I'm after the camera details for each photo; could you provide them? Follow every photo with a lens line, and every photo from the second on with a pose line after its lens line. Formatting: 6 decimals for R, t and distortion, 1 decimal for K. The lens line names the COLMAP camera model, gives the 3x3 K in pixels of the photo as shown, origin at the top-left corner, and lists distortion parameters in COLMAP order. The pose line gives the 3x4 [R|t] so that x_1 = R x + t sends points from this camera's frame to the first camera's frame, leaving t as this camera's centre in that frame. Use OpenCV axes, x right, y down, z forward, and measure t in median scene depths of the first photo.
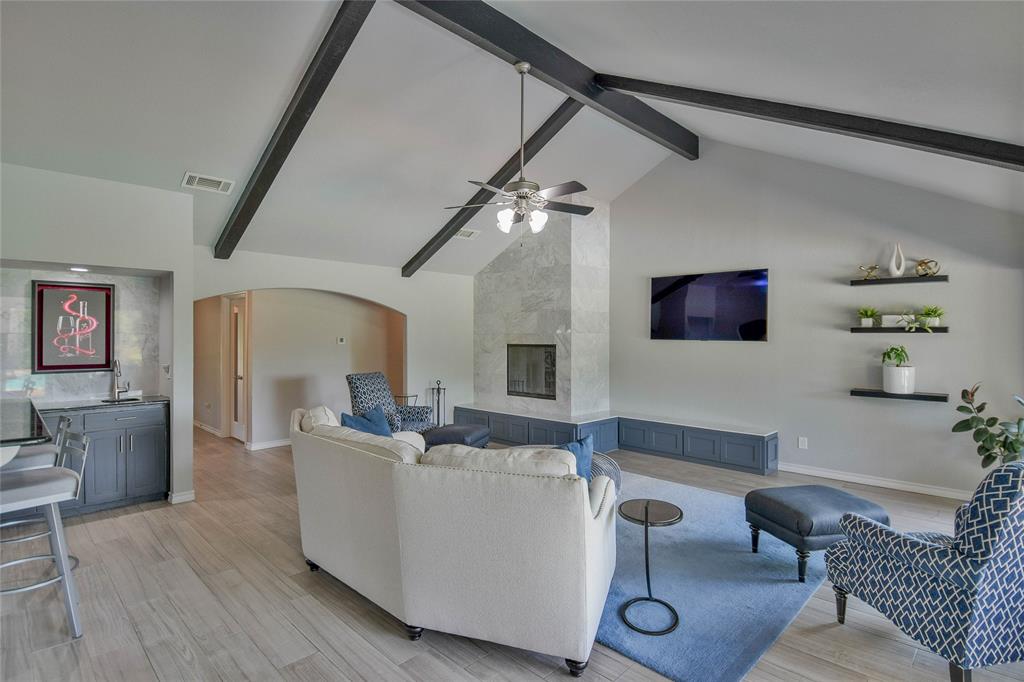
lens RADIAL K [[511.5, 0, 509.8], [0, 511.5, 334.1], [0, 0, 1]] dist [0.012243, -0.023246]
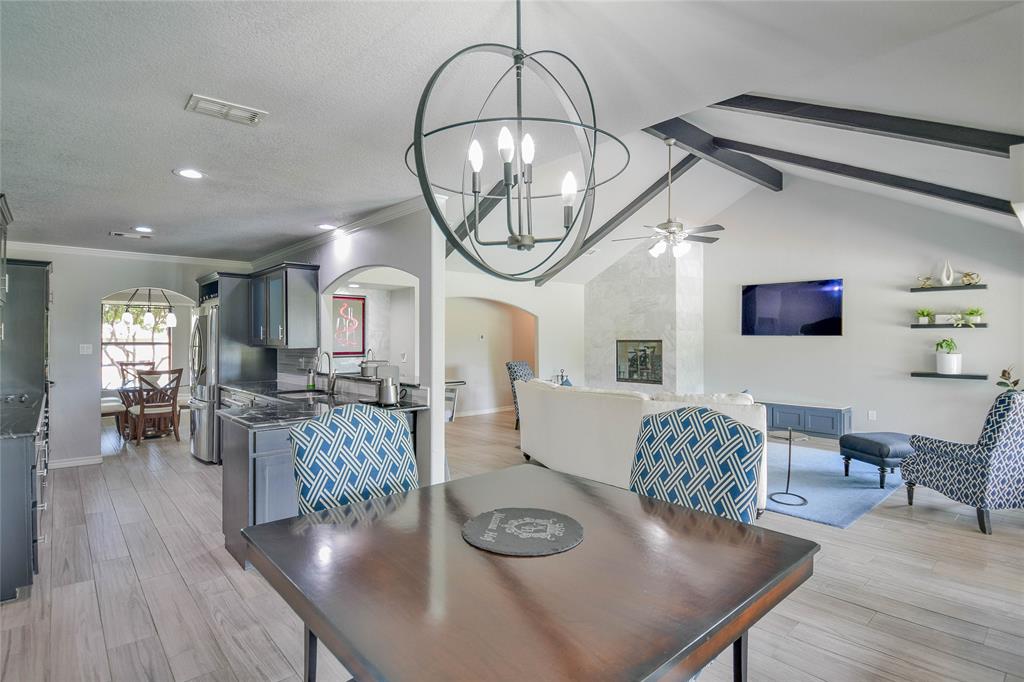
lens RADIAL K [[511.5, 0, 512.0], [0, 511.5, 333.9], [0, 0, 1]] dist [0.012243, -0.023246]
pose [[0.997878, -0.002290, -0.065066, -0.275487], [0.001992, 0.999987, -0.004642, 0.015992], [0.065076, 0.004502, 0.997870, -0.381618]]
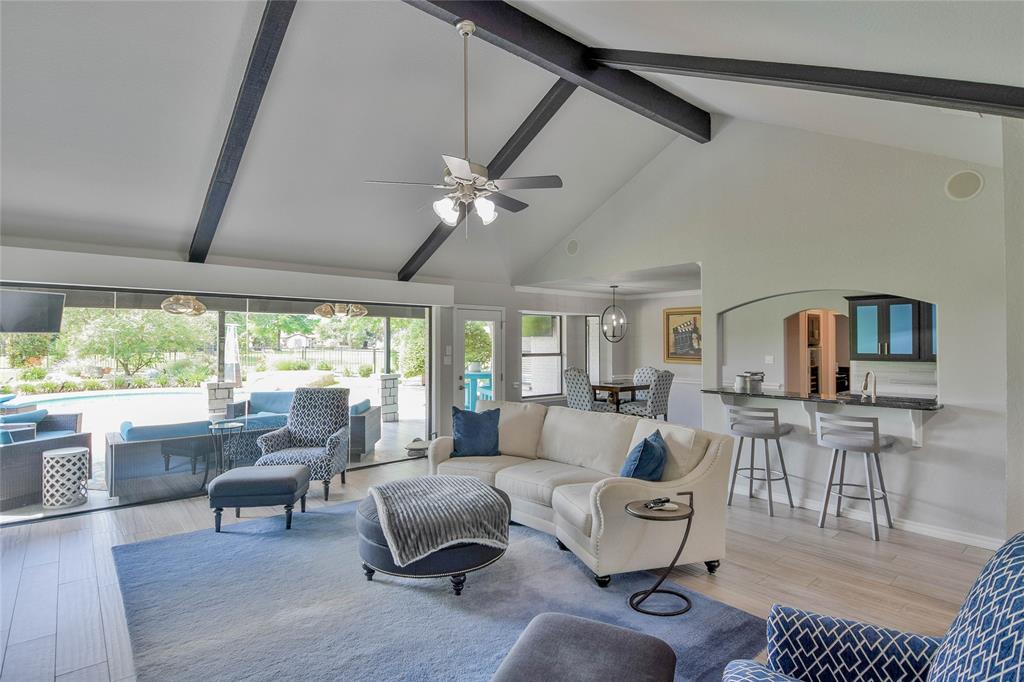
lens RADIAL K [[511.5, 0, 518.6], [0, 511.5, 335.4], [0, 0, 1]] dist [0.012243, -0.023246]
pose [[-0.996842, 0.000023, 0.079405, -0.114029], [-0.001517, 0.999812, -0.019340, -0.003838], [-0.079390, -0.019399, -0.996655, 1.566304]]
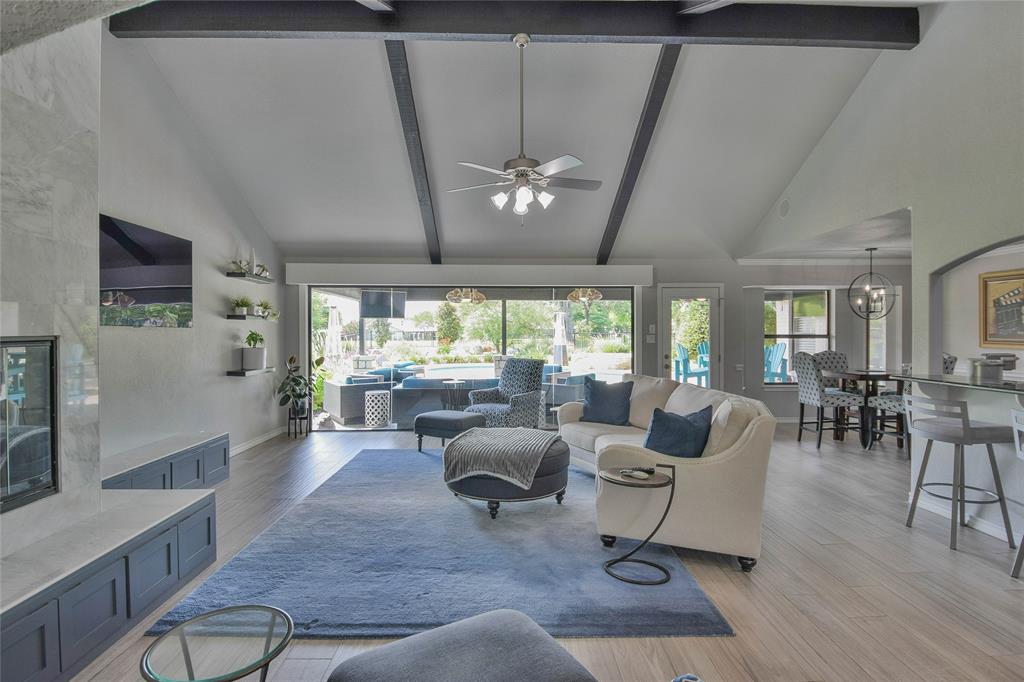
lens RADIAL K [[511.5, 0, 515.8], [0, 511.5, 334.4], [0, 0, 1]] dist [0.012243, -0.023246]
pose [[-0.719929, -0.005121, 0.694028, -0.549569], [-0.004135, 0.999987, 0.003089, 0.023983], [-0.694035, -0.000646, -0.719941, 1.468495]]
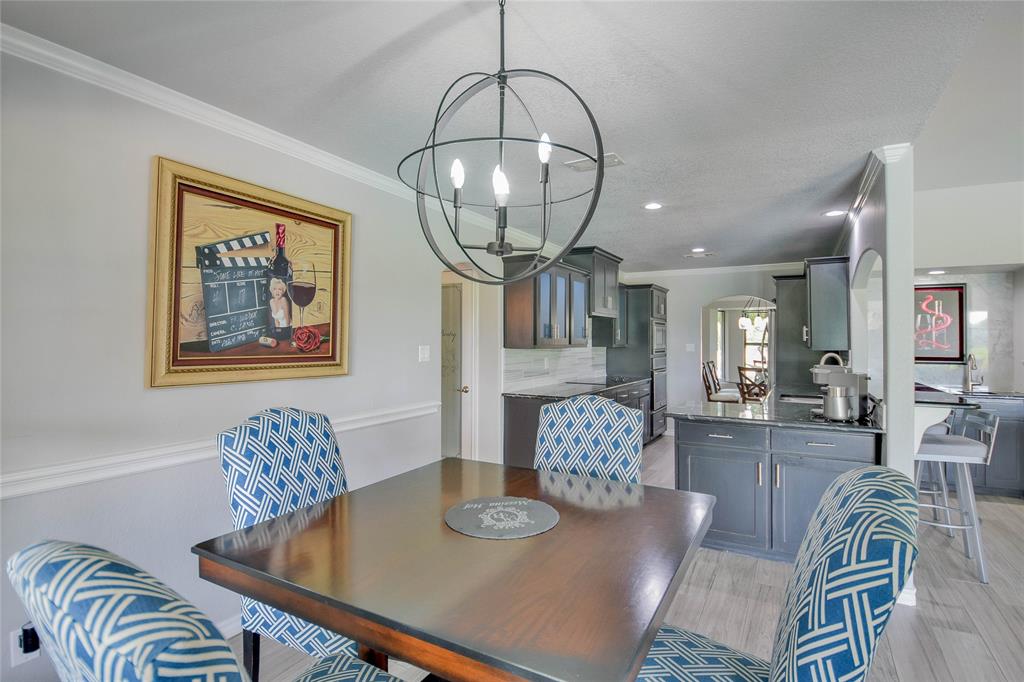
lens RADIAL K [[511.5, 0, 510.4], [0, 511.5, 332.7], [0, 0, 1]] dist [0.012243, -0.023246]
pose [[0.262030, -0.012431, -0.964980, -0.006450], [0.001175, 0.999920, -0.012562, 0.017960], [0.965059, 0.002157, 0.262024, -0.183969]]
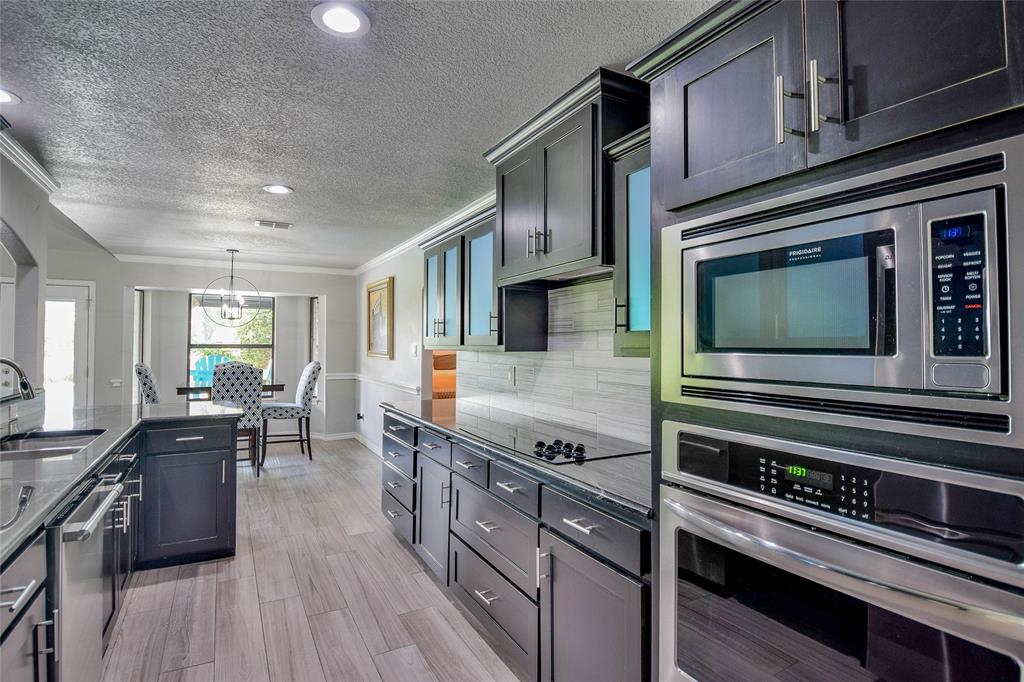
lens RADIAL K [[511.5, 0, 510.6], [0, 511.5, 334.7], [0, 0, 1]] dist [0.012243, -0.023246]
pose [[-0.957975, 0.002872, 0.286838, -1.259721], [-0.005036, 0.999627, -0.026831, 0.032264], [-0.286808, -0.027148, -0.957603, 0.848733]]
